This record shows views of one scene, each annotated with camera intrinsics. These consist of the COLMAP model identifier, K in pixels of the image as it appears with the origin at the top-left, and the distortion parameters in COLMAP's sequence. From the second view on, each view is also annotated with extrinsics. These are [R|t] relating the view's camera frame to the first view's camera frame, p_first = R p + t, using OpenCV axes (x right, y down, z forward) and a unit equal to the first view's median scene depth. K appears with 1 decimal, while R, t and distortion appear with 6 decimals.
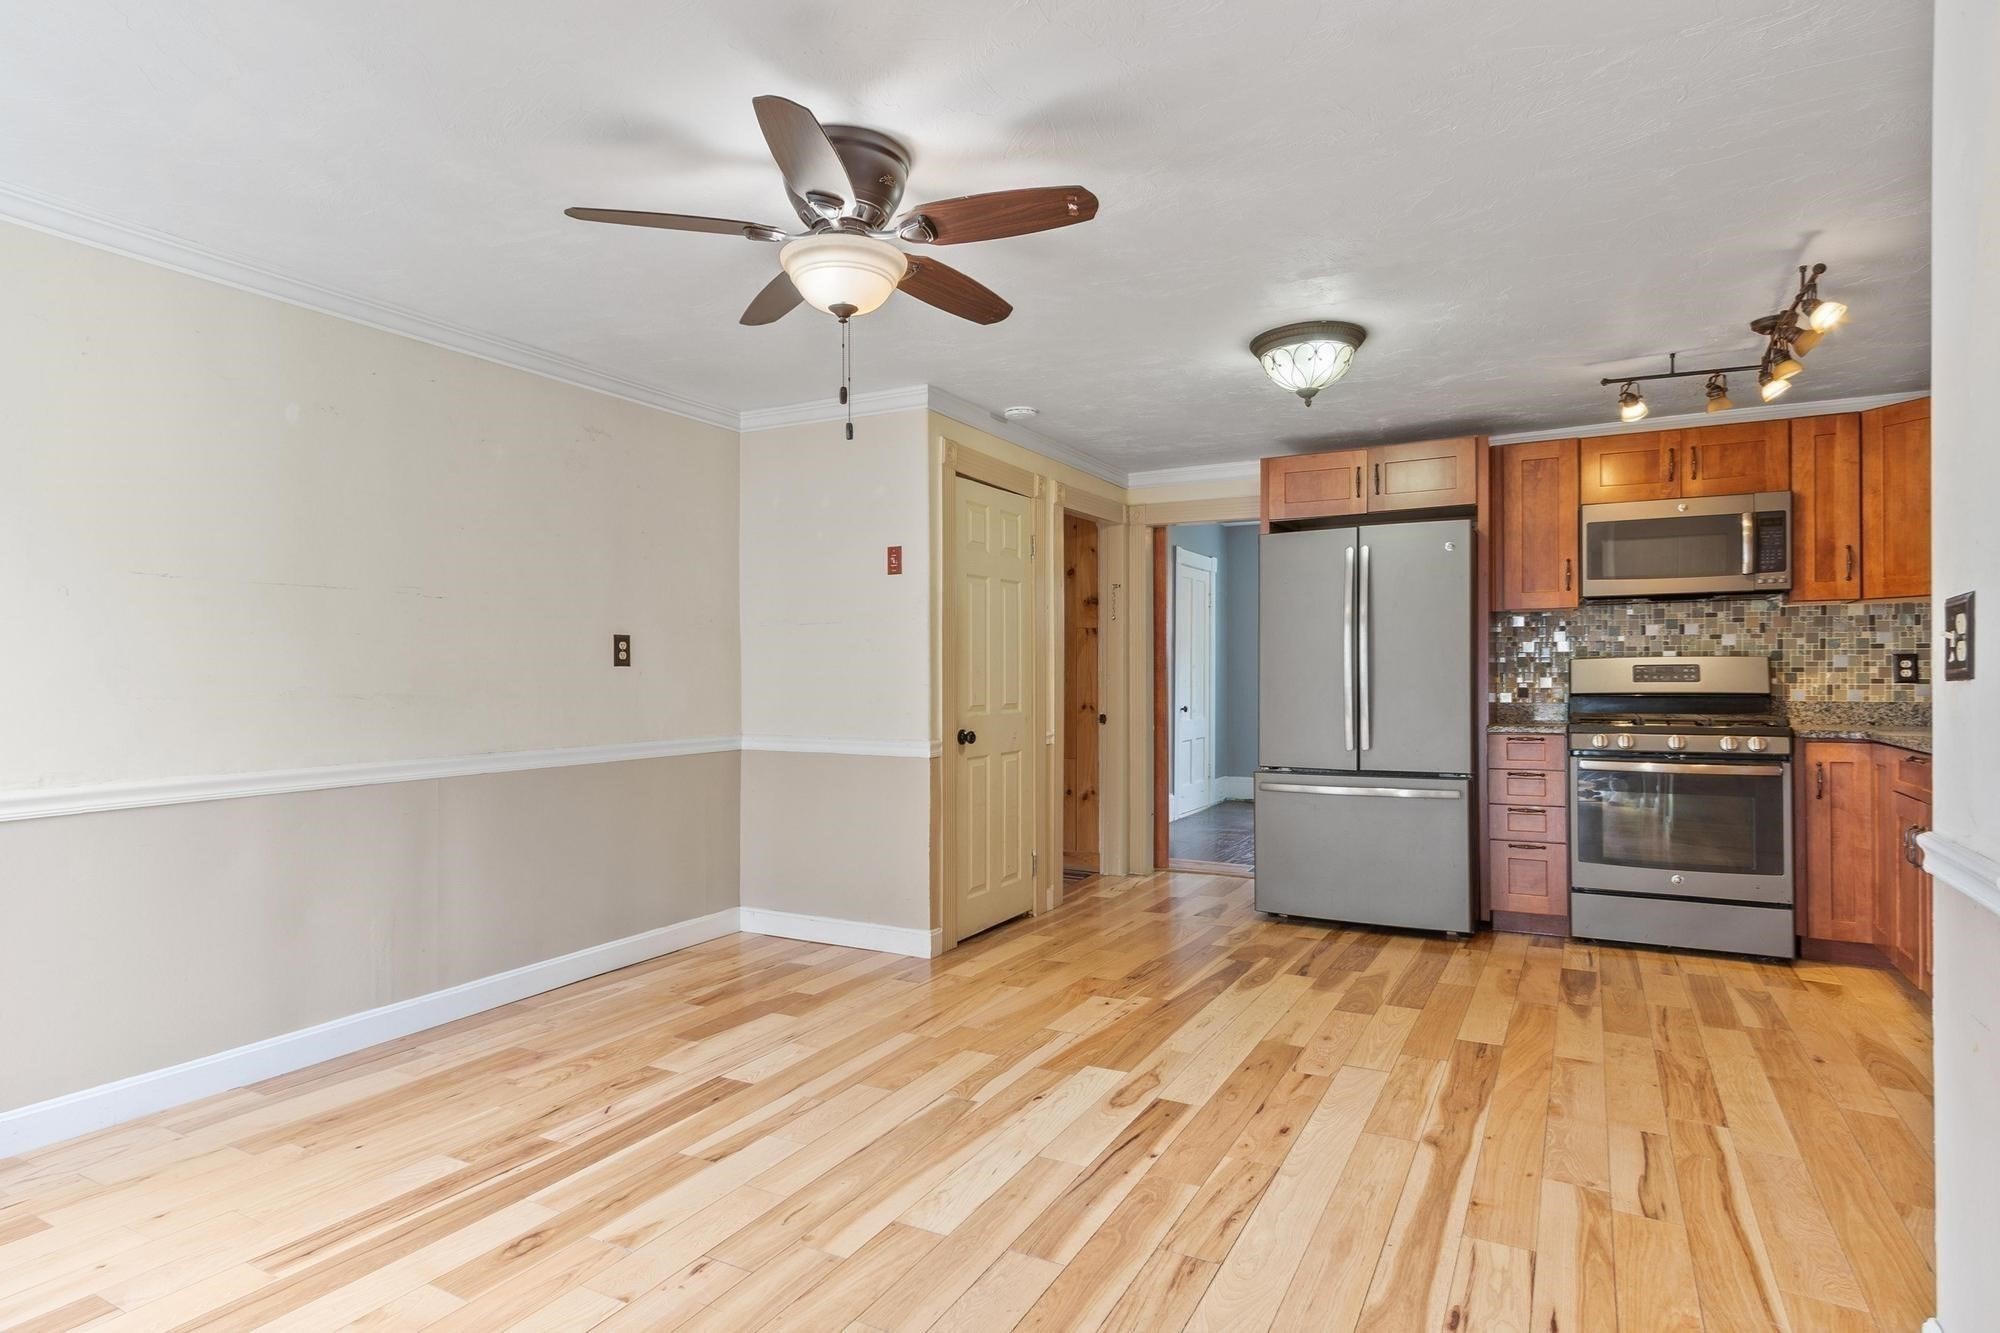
lens RADIAL K [[1044.8, 0, 995.3], [0, 1044.8, 669.0], [0, 0, 1]] dist [-0.000025, -0.000740]
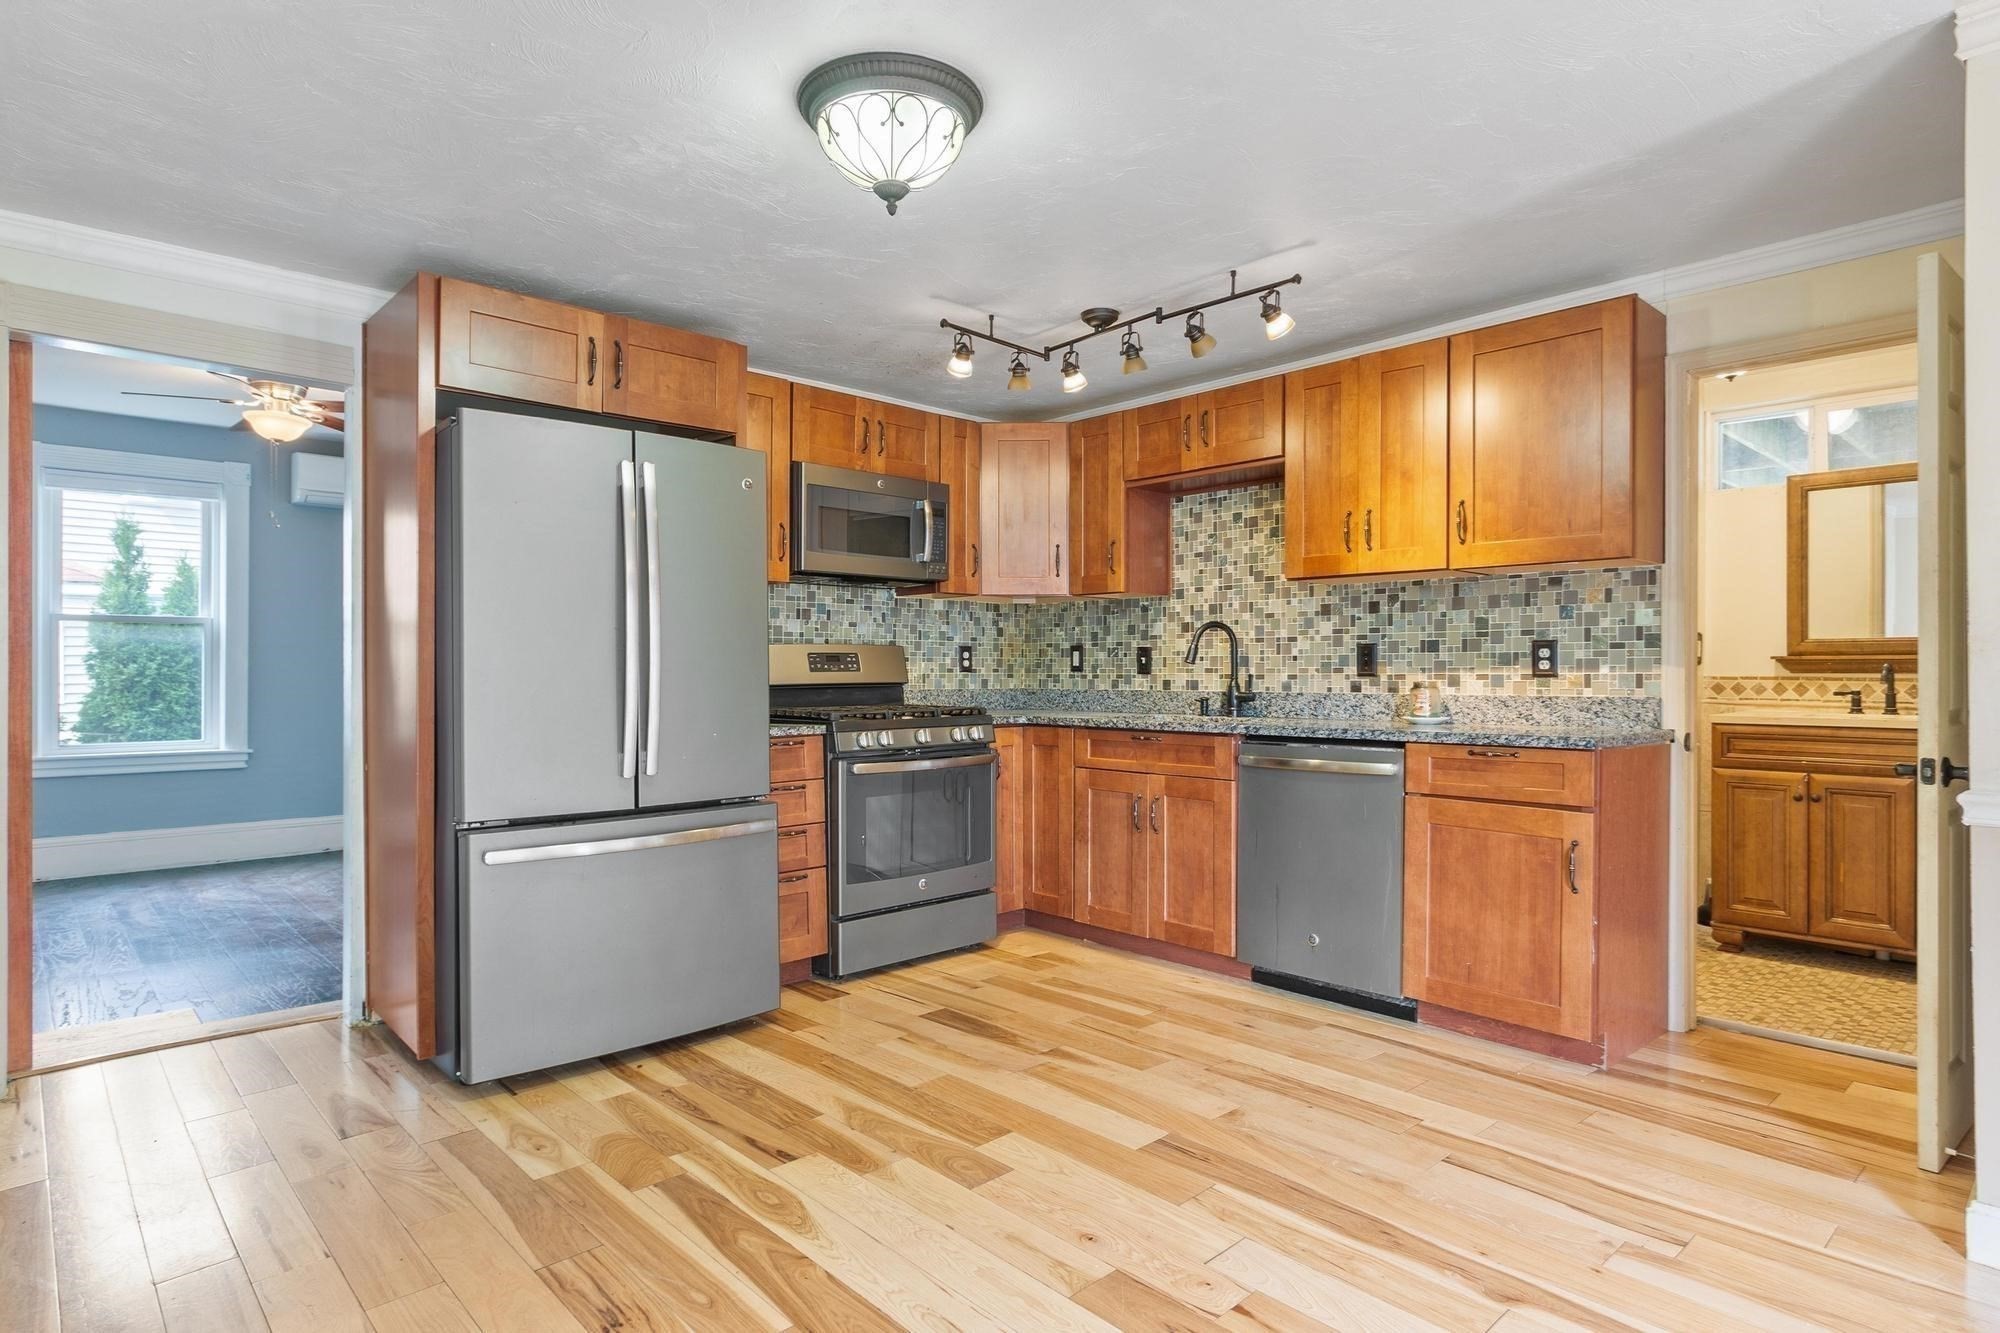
lens RADIAL K [[1075.3, 0, 995.6], [0, 1075.3, 672.5], [0, 0, 1]] dist [0.002373, -0.000727]
pose [[0.317164, -0.000212, 0.948371, -0.264654], [-0.007801, 0.999966, 0.002832, 0.012149], [-0.948339, -0.008296, 0.317151, 0.724540]]
